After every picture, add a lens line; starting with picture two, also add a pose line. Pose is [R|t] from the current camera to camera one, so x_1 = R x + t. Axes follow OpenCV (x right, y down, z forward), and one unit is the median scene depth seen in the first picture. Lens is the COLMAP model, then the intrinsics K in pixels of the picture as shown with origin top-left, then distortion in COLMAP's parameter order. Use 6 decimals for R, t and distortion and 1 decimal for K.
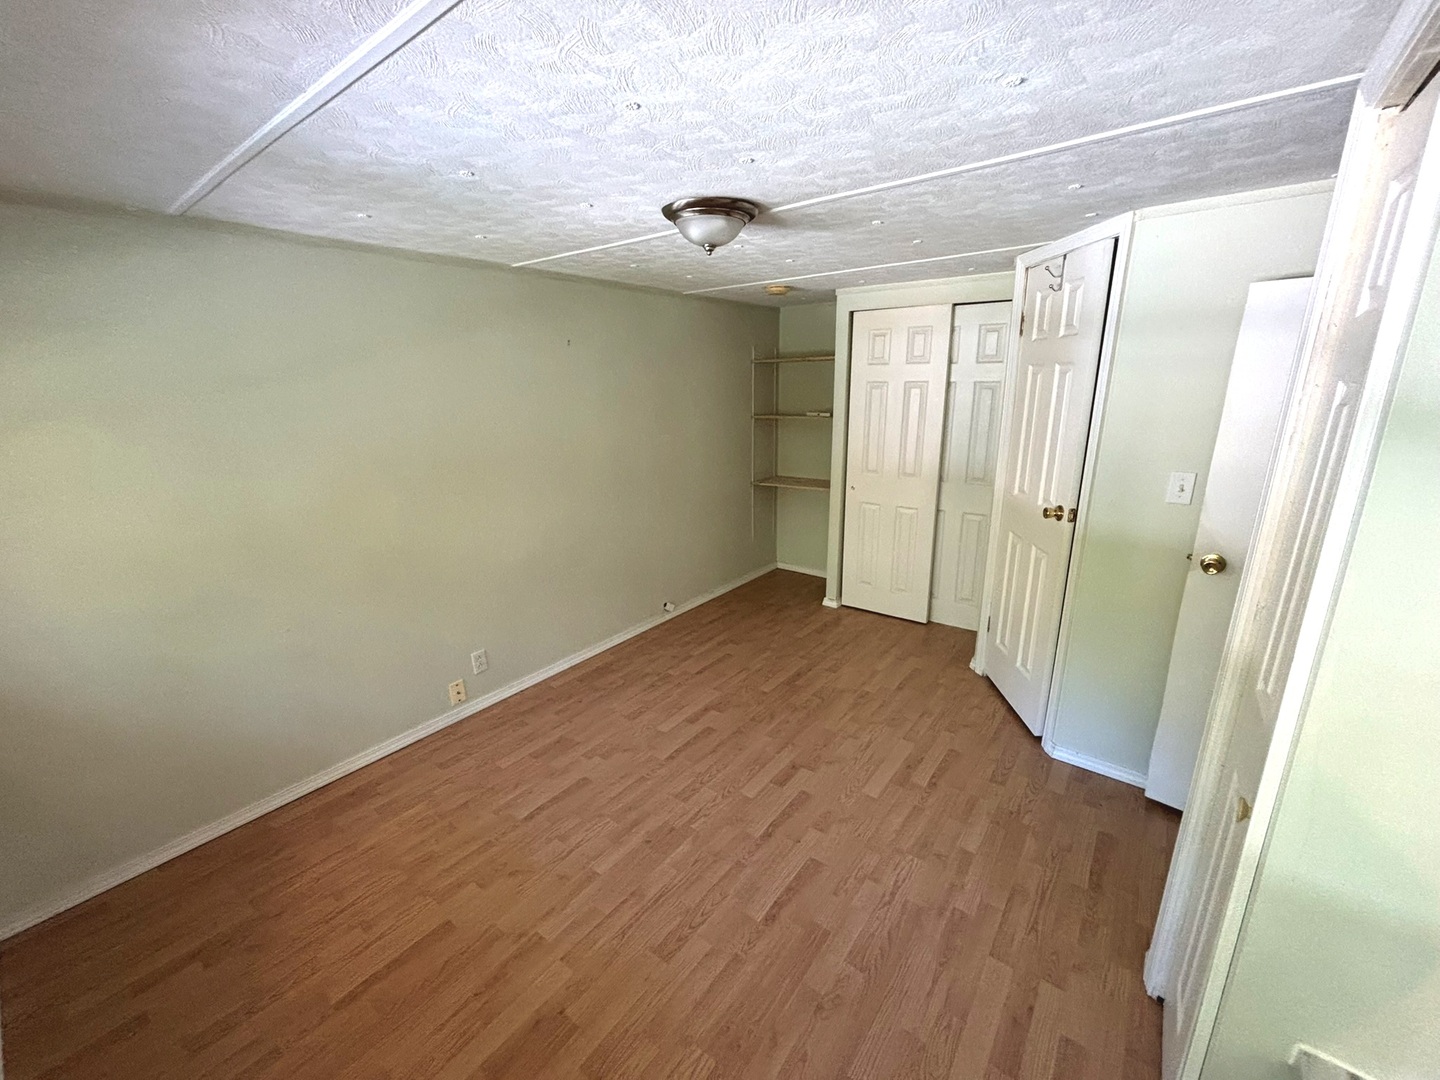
lens RADIAL K [[580.0, 0, 720.3], [0, 580.0, 540.5], [0, 0, 1]] dist [0.003432, 0.000315]
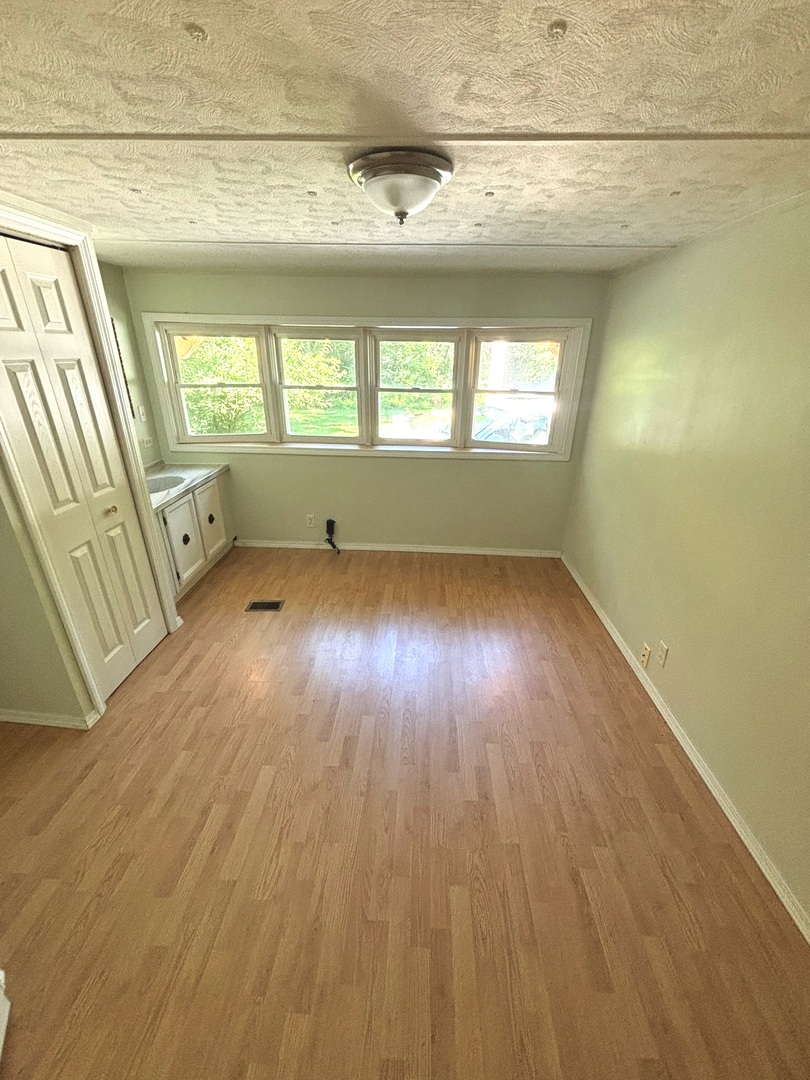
lens RADIAL K [[435.0, 0, 404.9], [0, 435.0, 540.5], [0, 0, 1]] dist [0.003432, 0.000315]
pose [[-0.819023, 0.236700, -0.522662, 0.349162], [-0.153691, 0.787144, 0.597314, -0.386852], [0.552794, 0.569542, -0.608310, 1.300841]]
